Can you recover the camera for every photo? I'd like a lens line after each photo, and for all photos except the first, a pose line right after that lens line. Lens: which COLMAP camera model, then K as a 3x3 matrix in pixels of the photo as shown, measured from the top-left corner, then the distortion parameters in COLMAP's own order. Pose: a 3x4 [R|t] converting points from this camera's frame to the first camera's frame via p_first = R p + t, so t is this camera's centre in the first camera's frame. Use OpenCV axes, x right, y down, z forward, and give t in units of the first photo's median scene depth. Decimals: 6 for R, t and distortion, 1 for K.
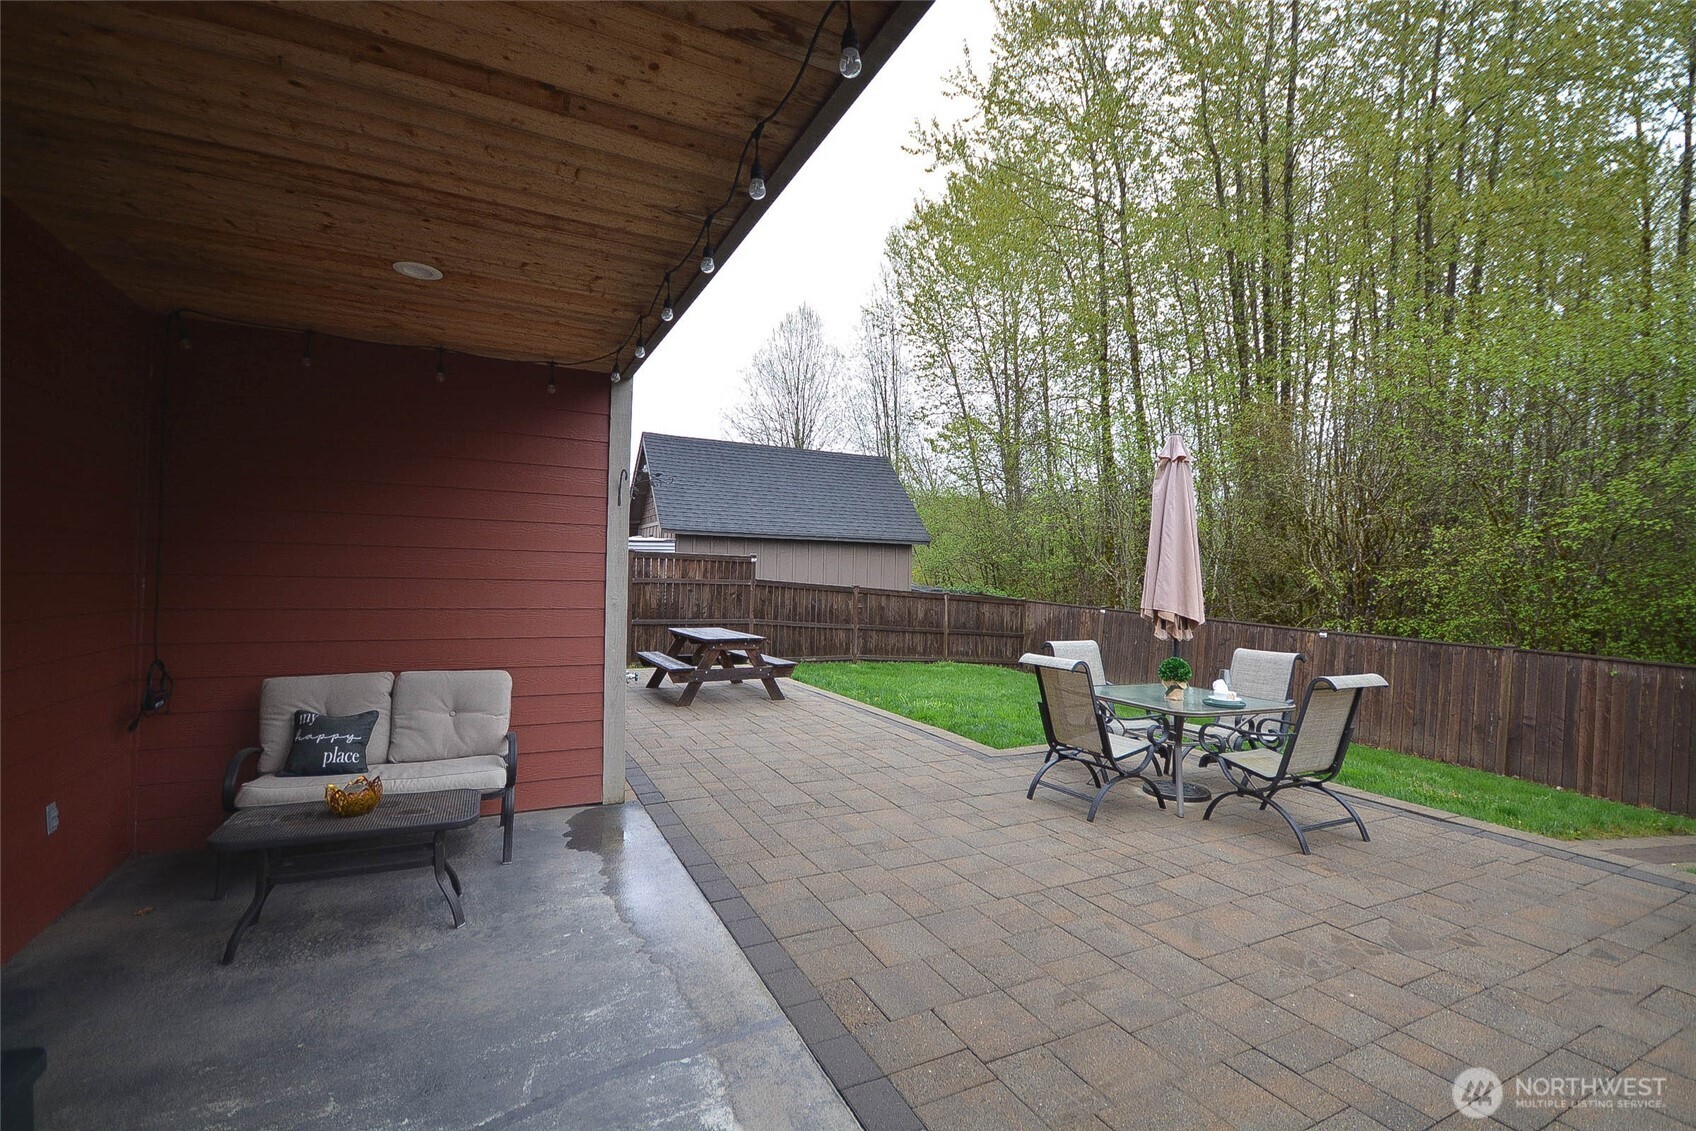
lens RADIAL K [[745.4, 0, 849.4], [0, 745.4, 565.2], [0, 0, 1]] dist [0.004778, 0.000487]
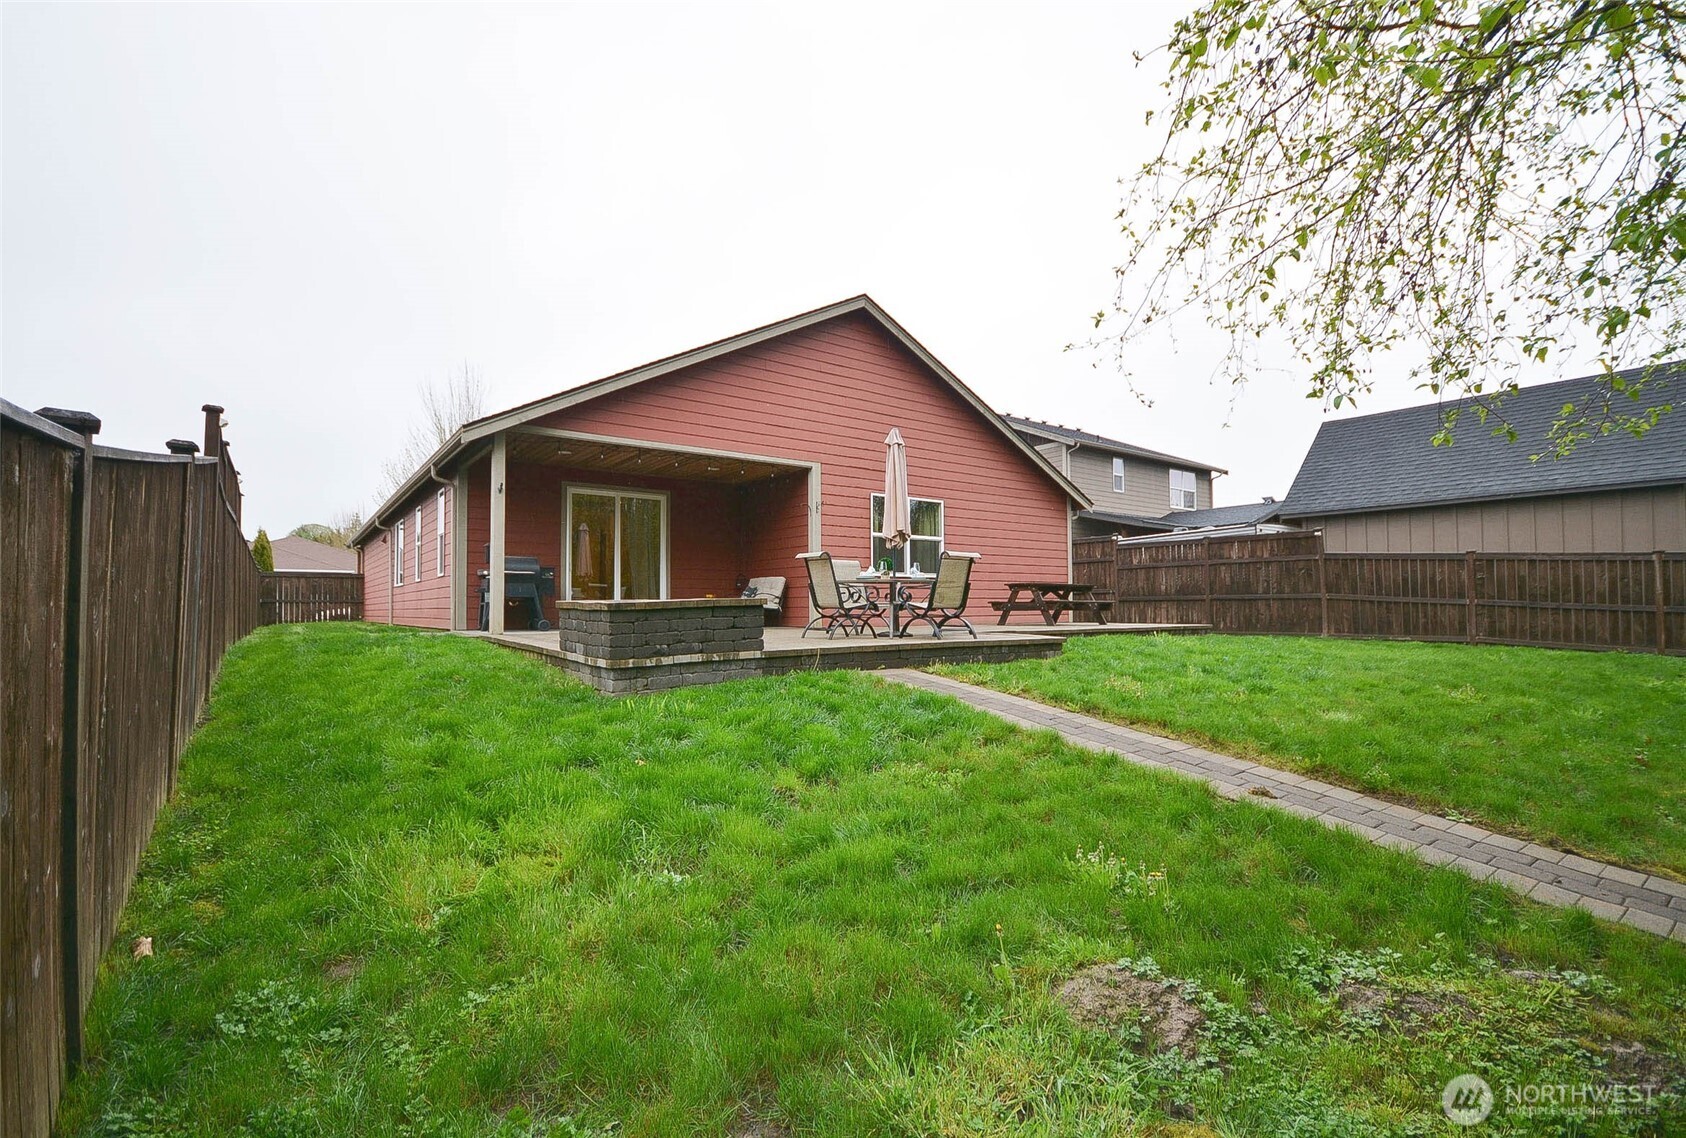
lens RADIAL K [[751.1, 0, 868.1], [0, 751.1, 592.8], [0, 0, 1]] dist [0.009989, 0.001065]
pose [[0.209722, -0.035694, -0.977109, 2.232881], [0.026242, 0.999179, -0.030868, 0.266275], [0.977409, -0.019168, 0.210486, 0.599165]]
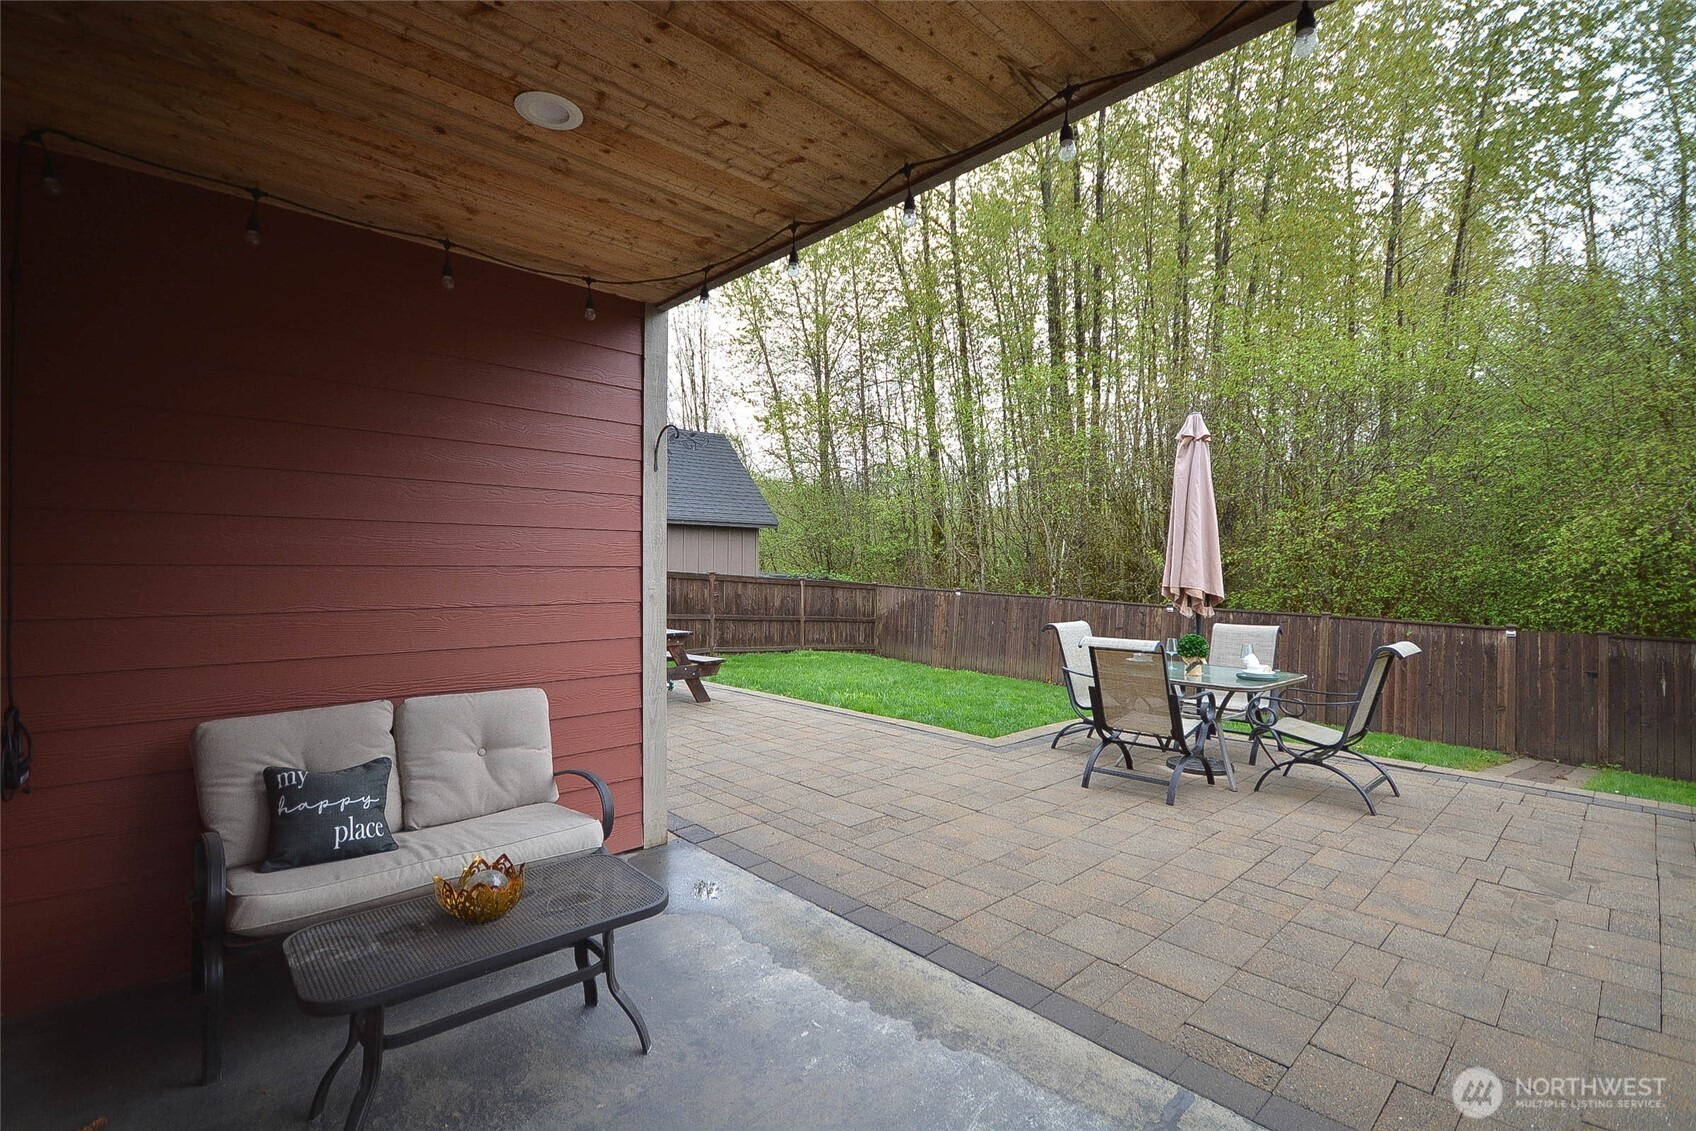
lens RADIAL K [[764.2, 0, 853.3], [0, 764.2, 562.7], [0, 0, 1]] dist [0.015572, -0.005447]
pose [[0.954939, -0.013309, 0.296504, -0.334319], [0.009092, 0.999837, 0.015595, 0.006207], [-0.296663, -0.012196, 0.954904, 0.152932]]
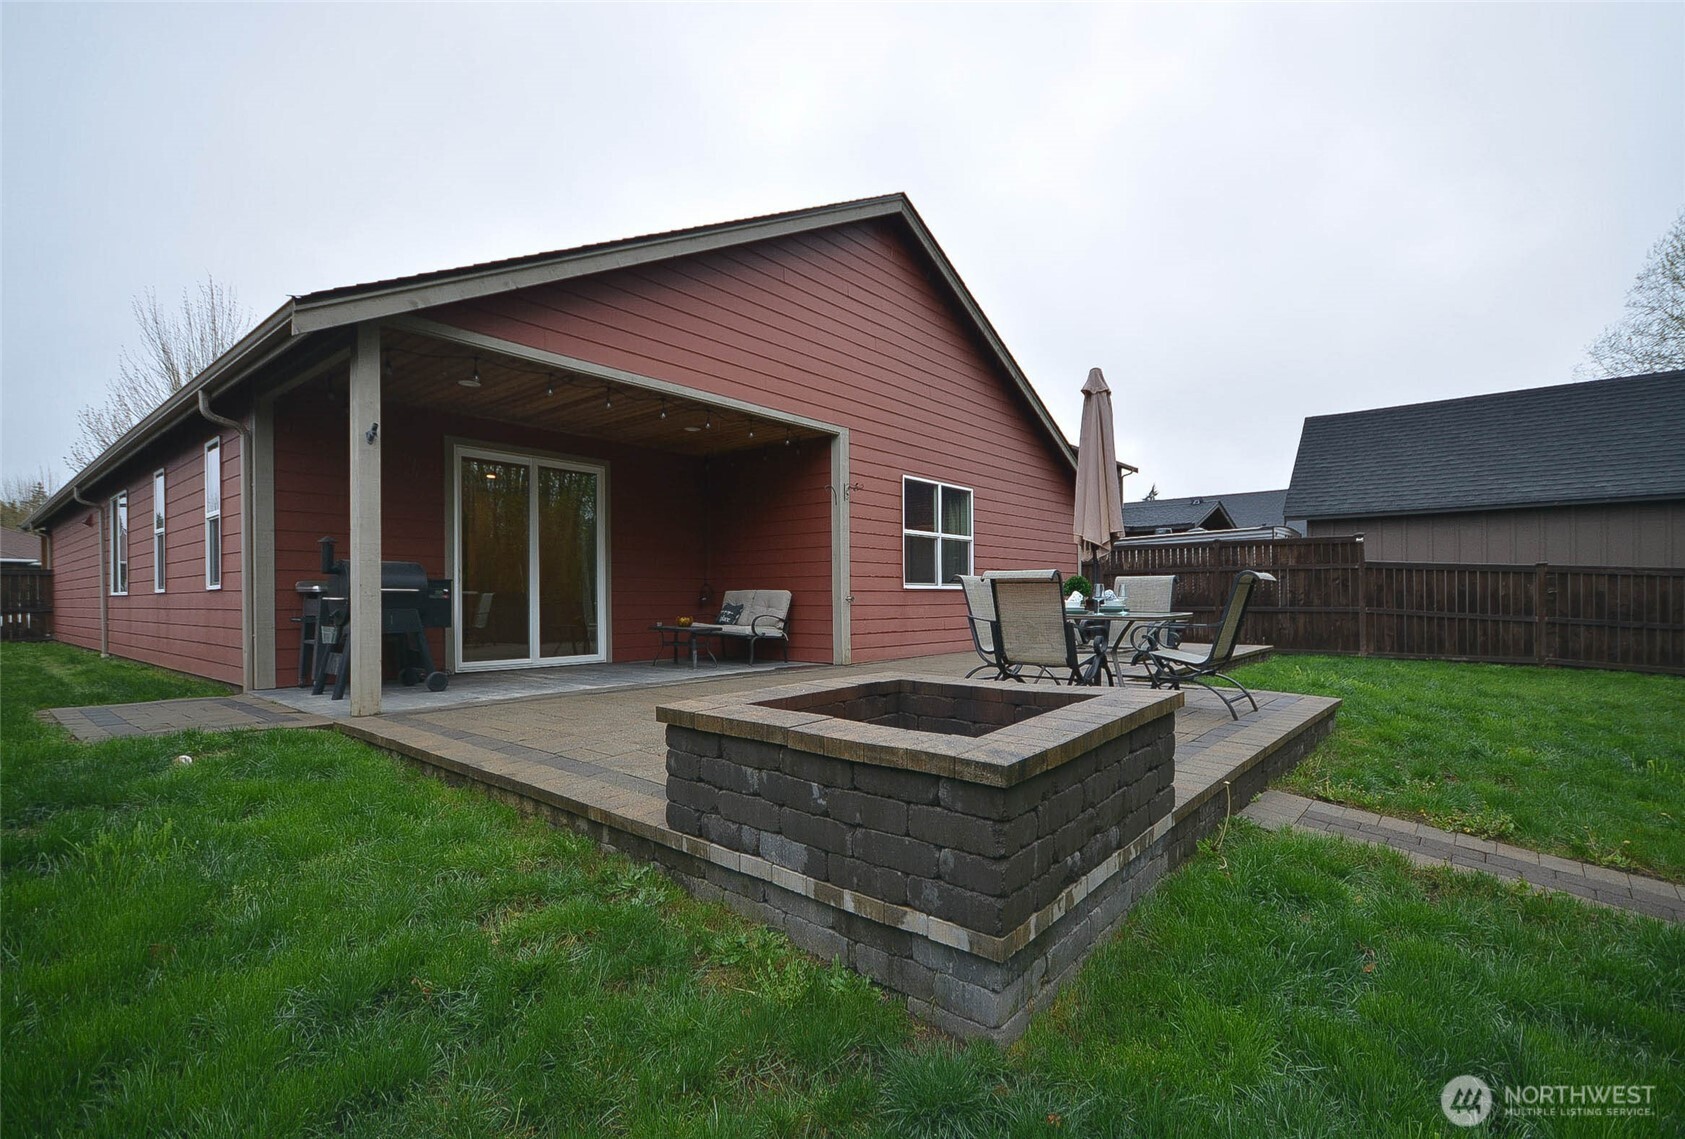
lens RADIAL K [[759.3, 0, 861.9], [0, 759.3, 599.3], [0, 0, 1]] dist [0.015572, -0.005447]
pose [[0.421137, -0.017551, -0.906827, 1.353781], [0.028188, 0.999583, -0.006255, 0.159948], [0.906559, -0.022928, 0.421456, 0.249166]]
